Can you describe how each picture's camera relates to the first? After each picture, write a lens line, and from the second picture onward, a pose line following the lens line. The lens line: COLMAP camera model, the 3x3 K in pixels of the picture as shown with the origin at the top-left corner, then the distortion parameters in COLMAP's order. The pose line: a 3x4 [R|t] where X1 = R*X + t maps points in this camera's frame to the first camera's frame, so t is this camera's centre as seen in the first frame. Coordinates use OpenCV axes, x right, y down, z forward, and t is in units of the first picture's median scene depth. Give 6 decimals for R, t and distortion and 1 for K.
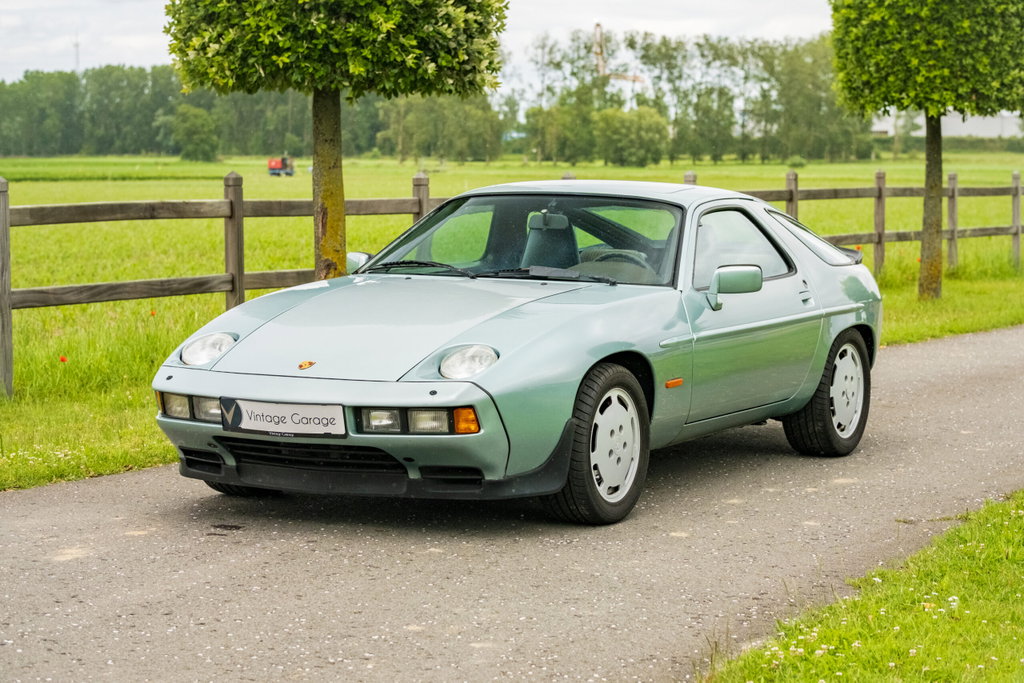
lens RADIAL K [[2589.5, 0, 541.5], [0, 2589.5, 394.4], [0, 0, 1]] dist [0.405359, -10.063880]
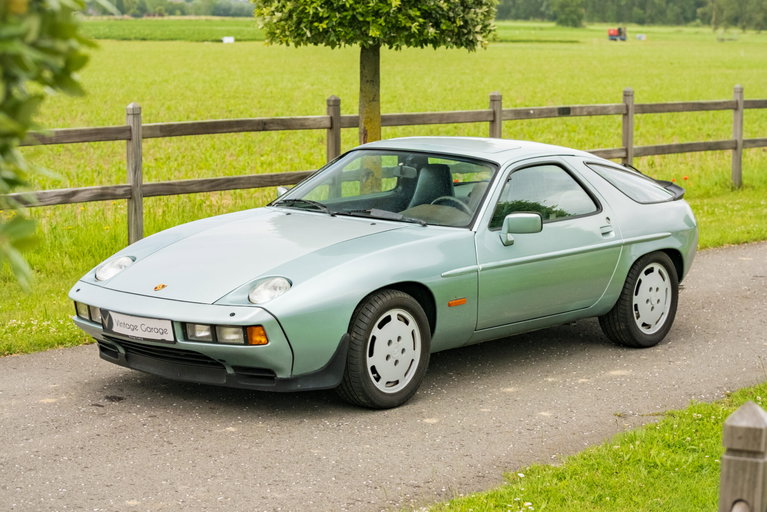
lens RADIAL K [[1864.9, 0, 423.4], [0, 1864.9, 256.1], [0, 0, 1]] dist [0.574976, -13.872731]
pose [[0.978227, 0.035523, -0.204475, 0.160755], [-0.028910, 0.998961, 0.035237, -0.043172], [0.205514, -0.028559, 0.978237, 0.033280]]
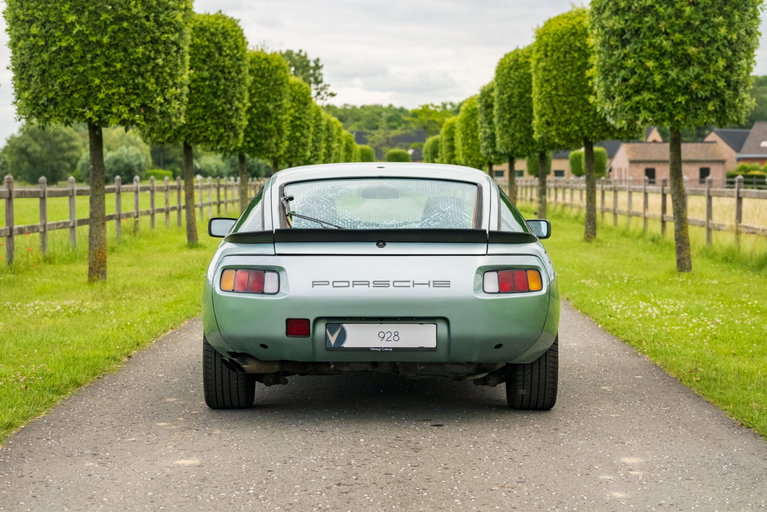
lens RADIAL K [[1828.6, 0, 382.5], [0, 1828.6, 239.2], [0, 0, 1]] dist [0.222541, -5.107759]
pose [[0.890687, -0.023258, 0.454022, -0.213099], [0.048915, 0.997796, -0.044847, -0.018019], [-0.451978, 0.062153, 0.889861, 0.319466]]
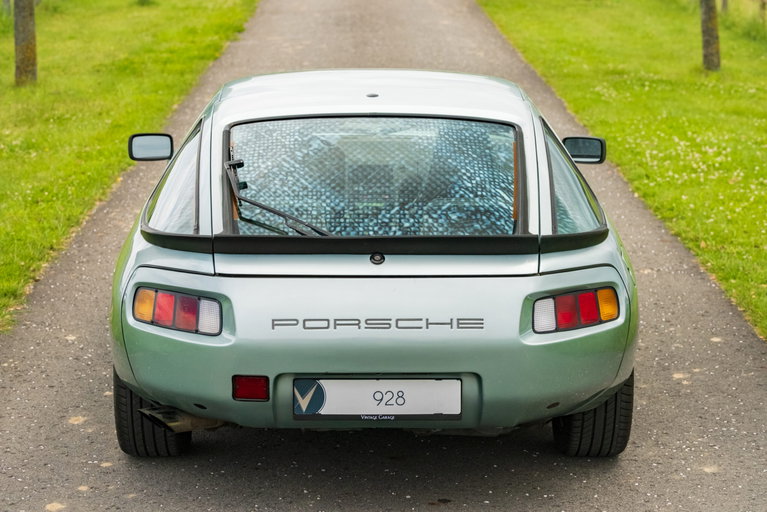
lens RADIAL K [[1845.0, 0, 384.0], [0, 1845.0, 254.7], [0, 0, 1]] dist [0.532404, -9.386625]
pose [[0.882831, -0.099912, 0.458942, -0.124380], [0.048212, 0.991229, 0.123050, -0.091197], [-0.467210, -0.086506, 0.879904, 0.499021]]
